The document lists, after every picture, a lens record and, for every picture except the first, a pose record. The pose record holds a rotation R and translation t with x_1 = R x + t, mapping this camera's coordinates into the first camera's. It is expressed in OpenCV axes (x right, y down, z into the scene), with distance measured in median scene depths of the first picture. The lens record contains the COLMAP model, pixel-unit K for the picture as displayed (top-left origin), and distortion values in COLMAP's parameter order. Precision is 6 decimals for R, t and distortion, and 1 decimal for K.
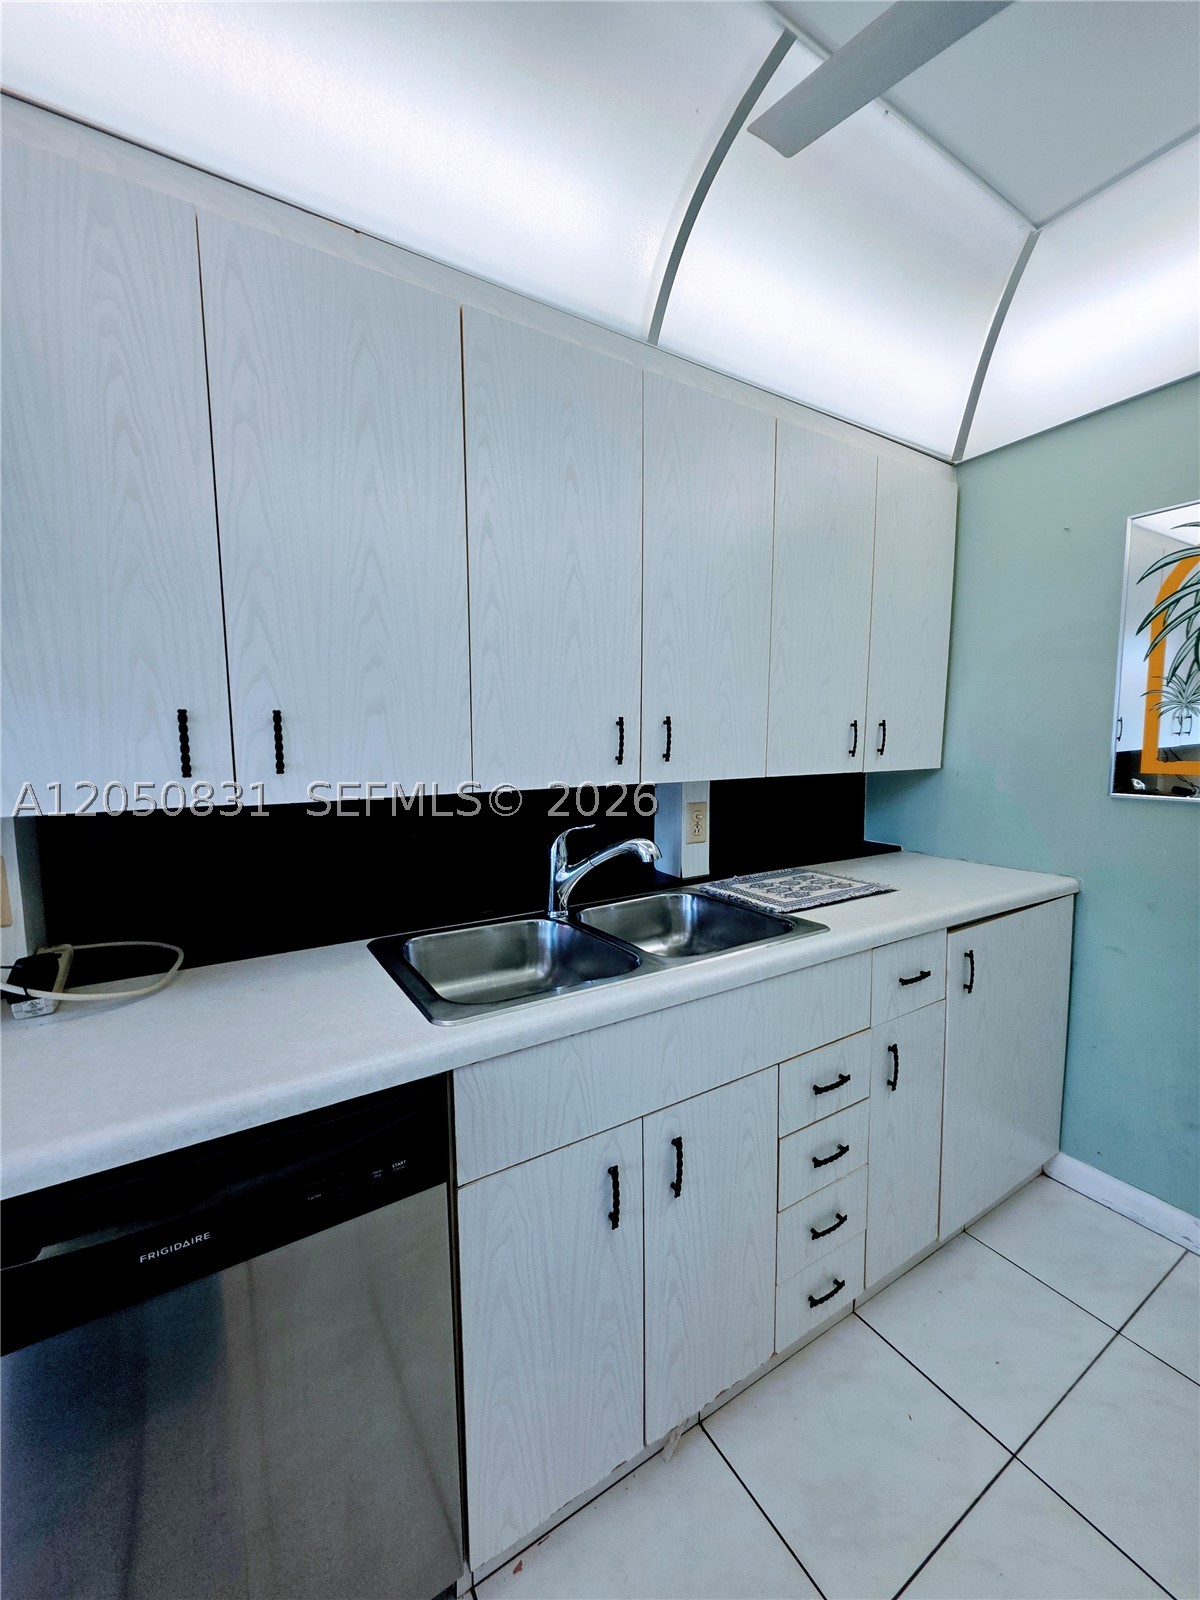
lens RADIAL K [[639.2, 0, 605.8], [0, 639.2, 805.4], [0, 0, 1]] dist [0.002983, -0.000089]
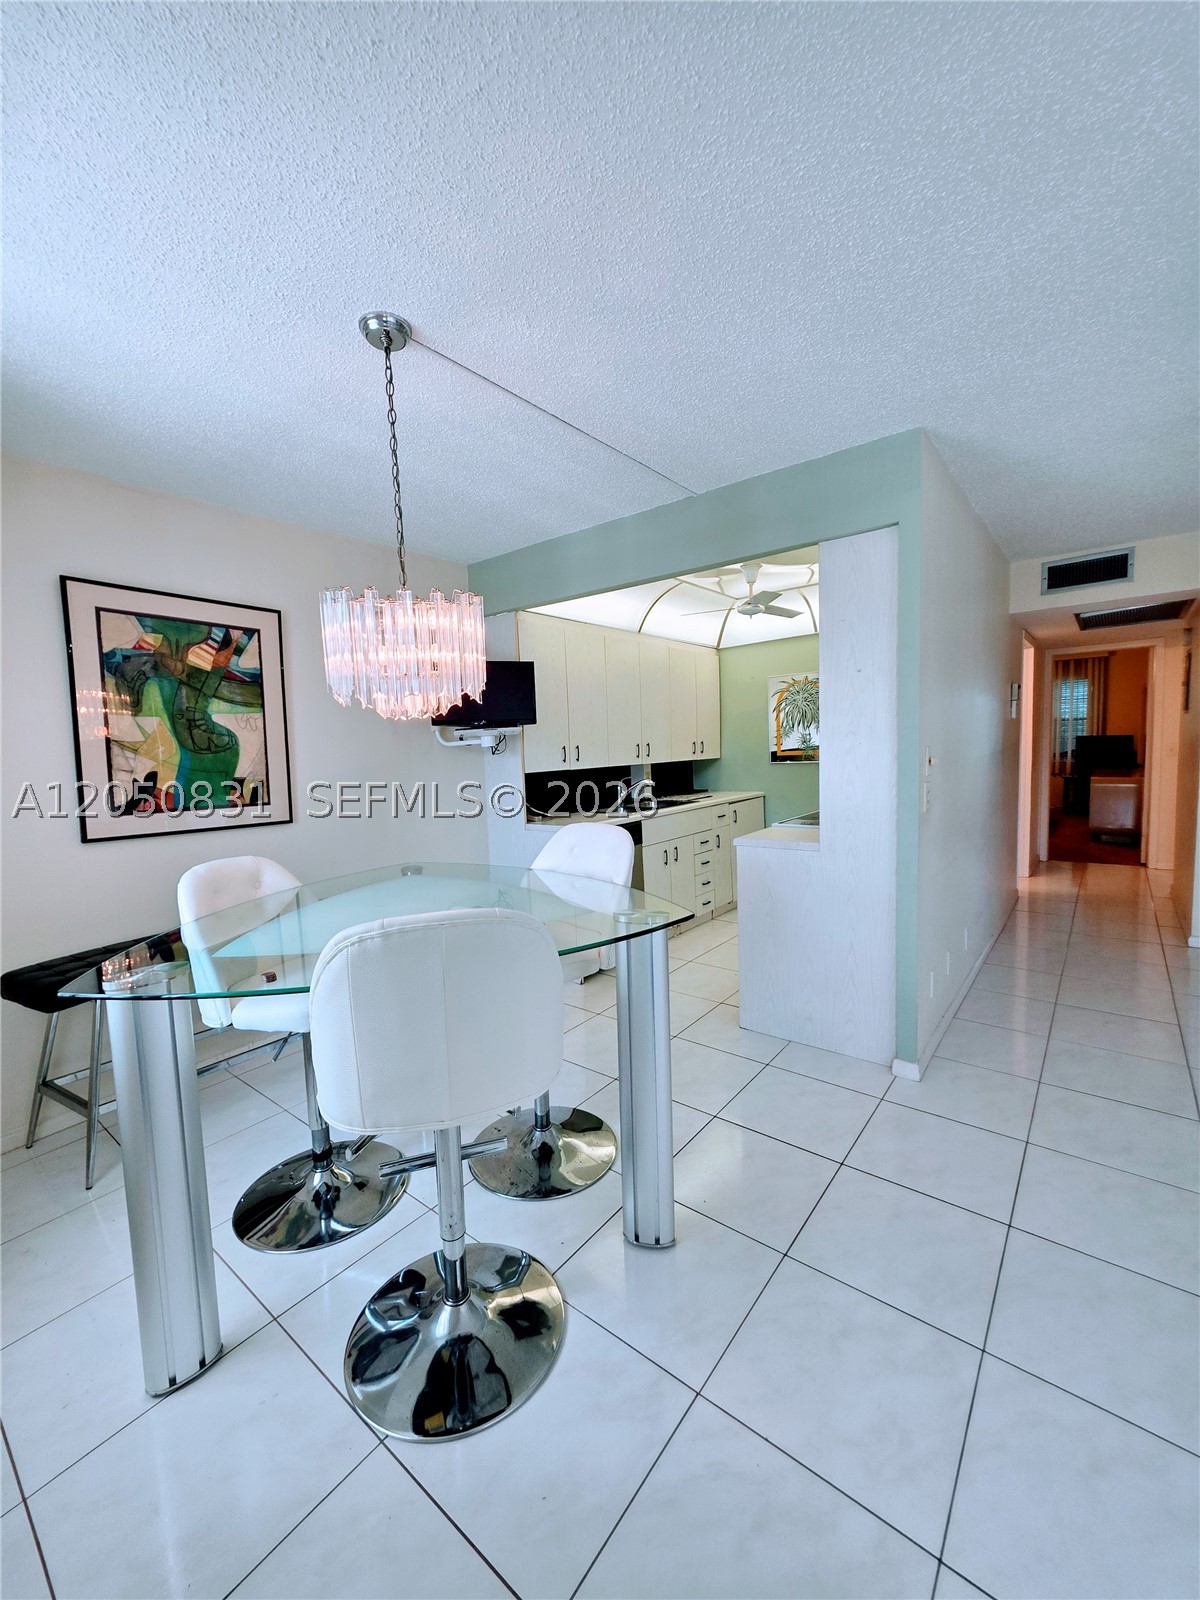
lens RADIAL K [[639.2, 0, 605.8], [0, 639.2, 805.4], [0, 0, 1]] dist [0.002983, -0.000089]
pose [[0.941087, -0.063788, 0.332093, -1.013557], [0.072243, 0.997300, -0.013161, 0.171356], [-0.330357, 0.036377, 0.943155, -1.663285]]
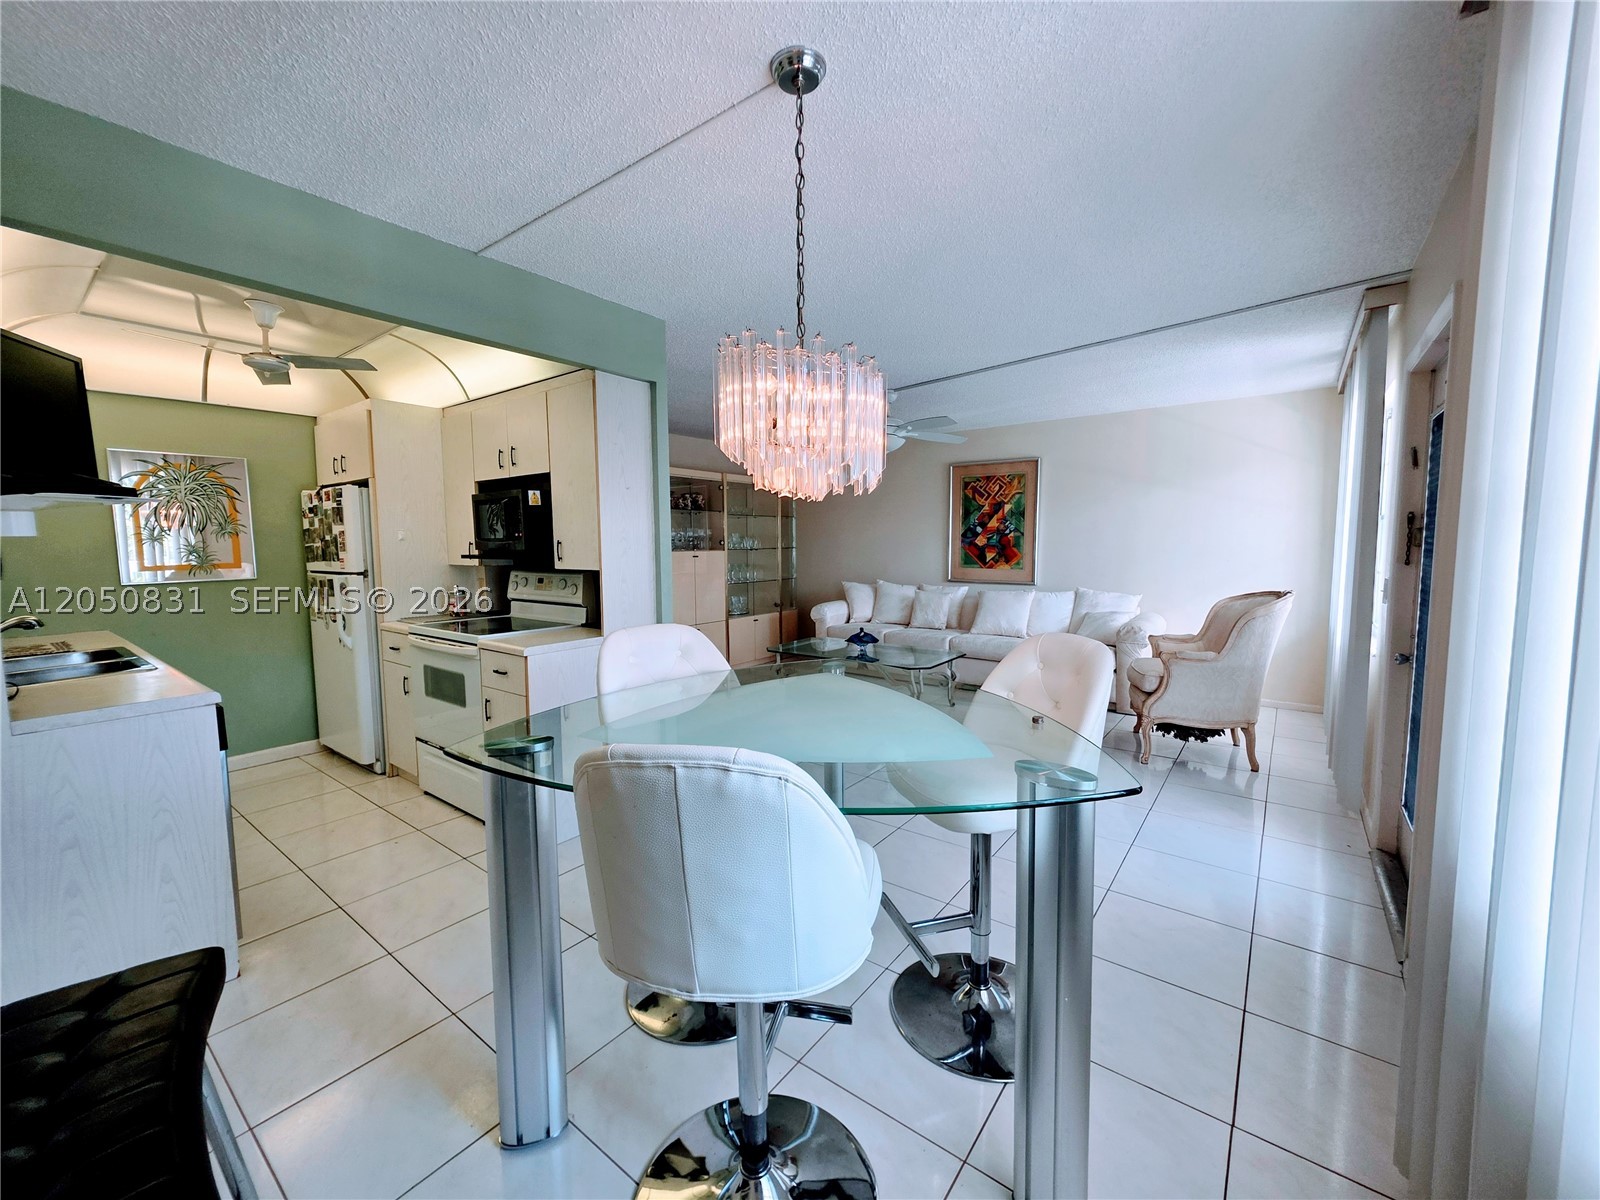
lens RADIAL K [[639.2, 0, 803.9], [0, 639.2, 597.3], [0, 0, 1]] dist [0.002983, -0.000089]
pose [[-0.353745, -0.073082, 0.932482, -1.820289], [0.115325, 0.985928, 0.121020, 0.028699], [-0.928205, 0.150348, -0.340339, -0.287520]]
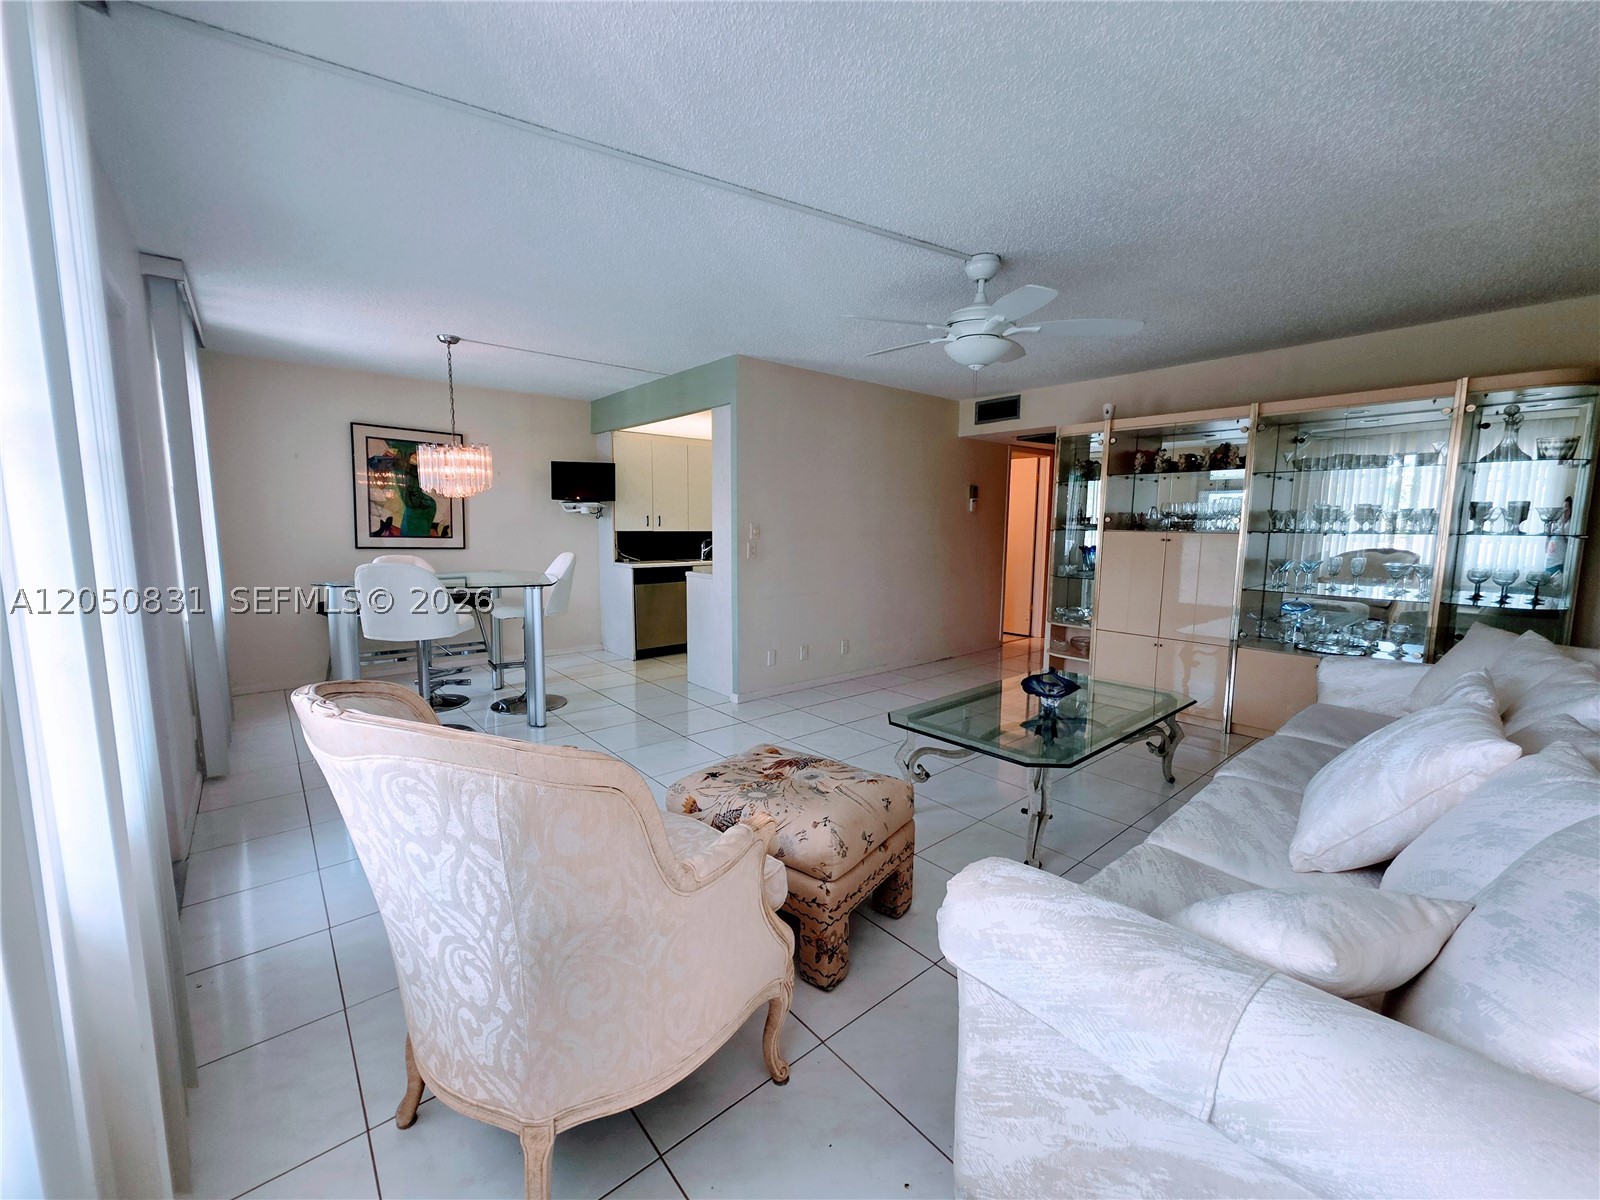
lens RADIAL K [[639.2, 0, 803.9], [0, 639.2, 597.3], [0, 0, 1]] dist [0.002983, -0.000089]
pose [[0.988699, -0.004293, 0.149854, 0.012450], [0.003439, 0.999976, 0.005958, 0.373705], [-0.149876, -0.005375, 0.988690, -3.257592]]
